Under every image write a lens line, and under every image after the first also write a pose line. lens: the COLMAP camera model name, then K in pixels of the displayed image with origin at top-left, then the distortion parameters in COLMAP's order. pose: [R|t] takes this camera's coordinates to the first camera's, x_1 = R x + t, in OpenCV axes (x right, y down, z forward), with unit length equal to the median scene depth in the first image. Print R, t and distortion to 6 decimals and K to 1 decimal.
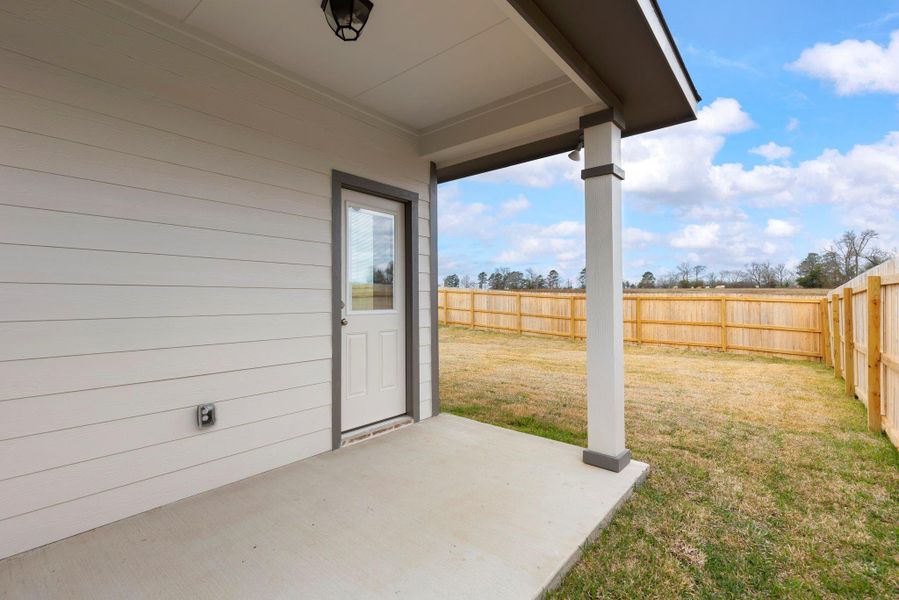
lens RADIAL K [[413.2, 0, 449.1], [0, 413.2, 297.1], [0, 0, 1]] dist [0.003946, 0.000443]
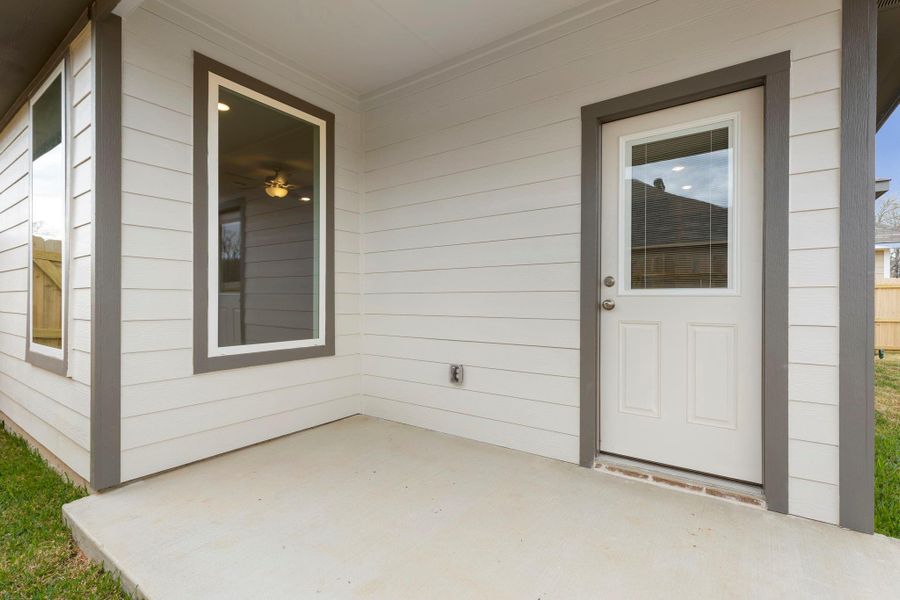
lens RADIAL K [[413.7, 0, 449.6], [0, 413.7, 297.1], [0, 0, 1]] dist [0.003946, 0.000443]
pose [[0.071534, -0.000243, -0.997438, 0.462558], [0.005982, 0.999982, 0.000186, 0.046078], [0.997420, -0.005980, 0.071534, 0.667150]]
